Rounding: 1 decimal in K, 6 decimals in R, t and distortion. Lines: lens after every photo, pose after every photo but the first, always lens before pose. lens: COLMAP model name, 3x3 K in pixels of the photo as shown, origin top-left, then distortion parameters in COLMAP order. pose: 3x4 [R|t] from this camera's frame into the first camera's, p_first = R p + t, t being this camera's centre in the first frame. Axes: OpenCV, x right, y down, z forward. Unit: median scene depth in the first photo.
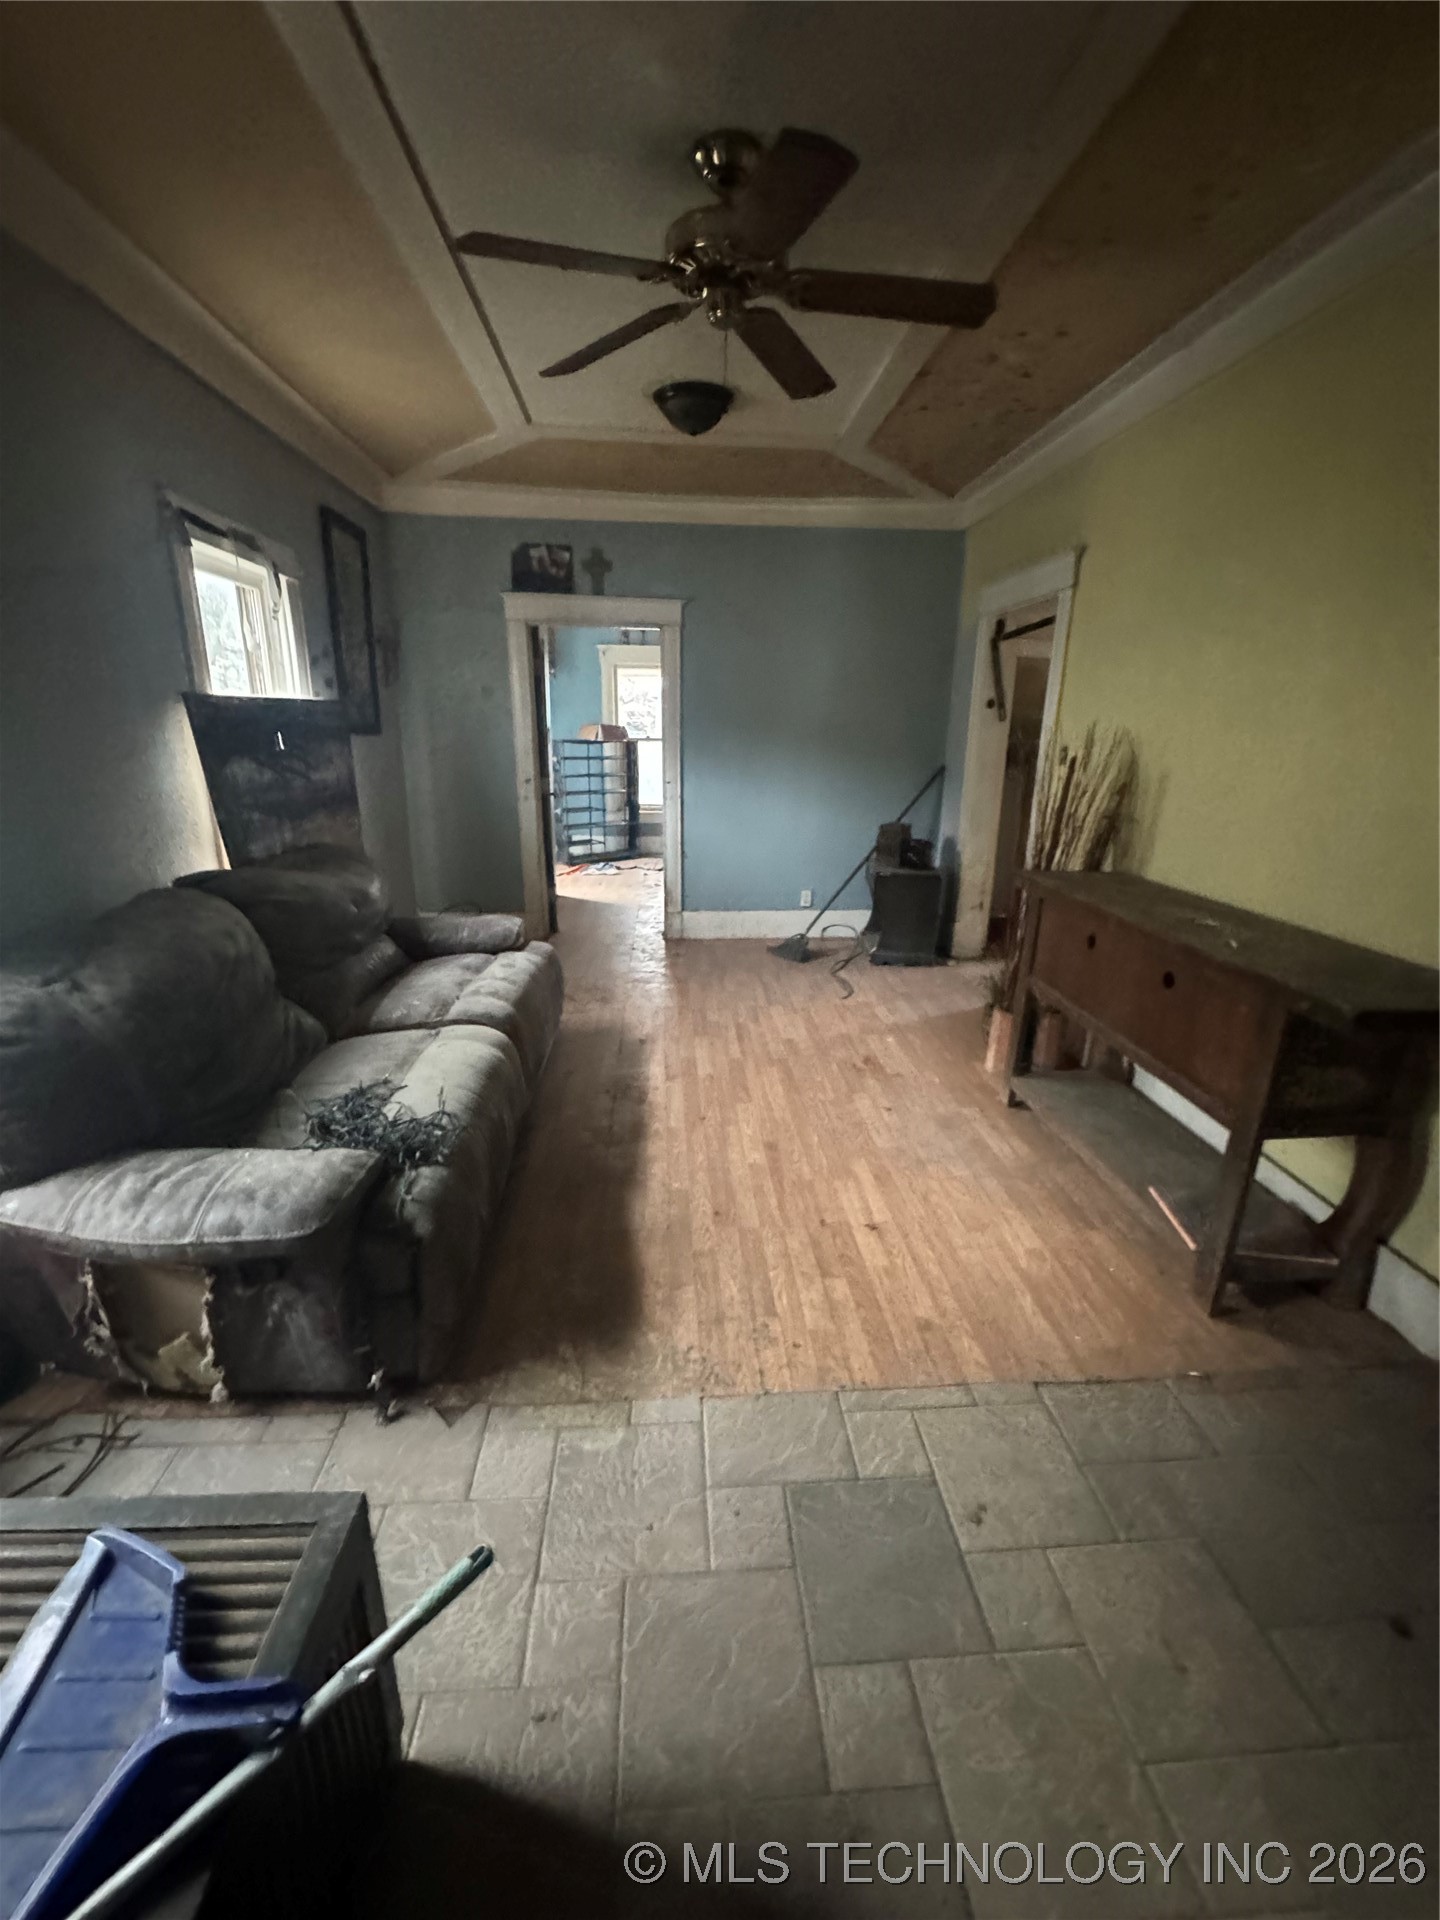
lens RADIAL K [[762.0, 0, 718.8], [0, 762.0, 953.7], [0, 0, 1]] dist [-0.007551, 0.001645]
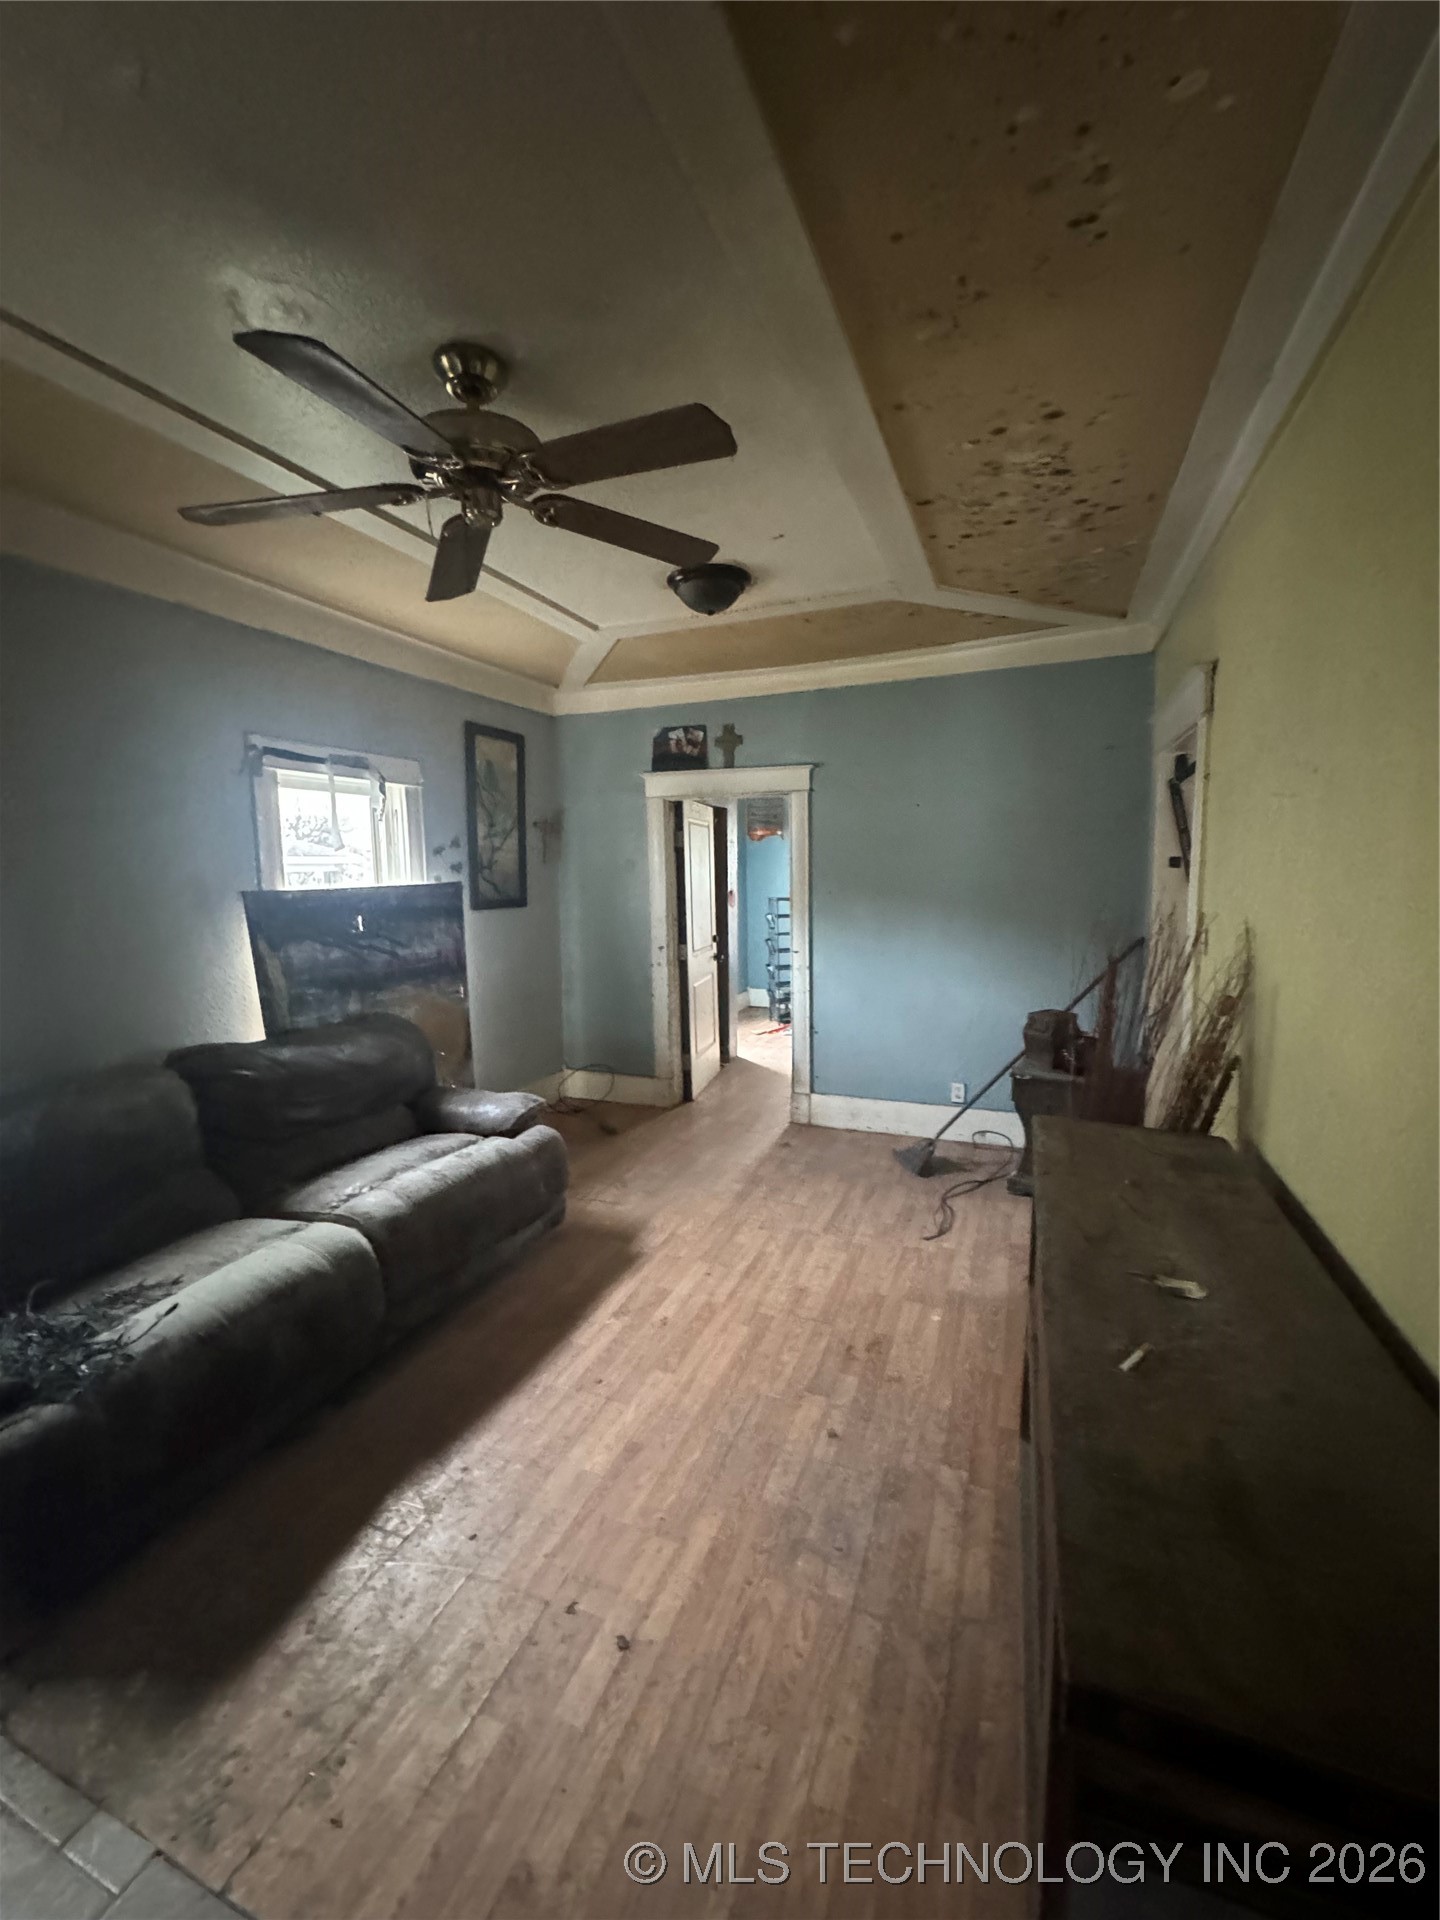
lens RADIAL K [[762.0, 0, 720.5], [0, 762.0, 954.3], [0, 0, 1]] dist [-0.007551, 0.001645]
pose [[0.897128, 0.022252, -0.441210, 0.361202], [-0.100248, 0.982931, -0.154265, -0.098876], [0.430246, 0.182626, 0.884045, 0.203259]]
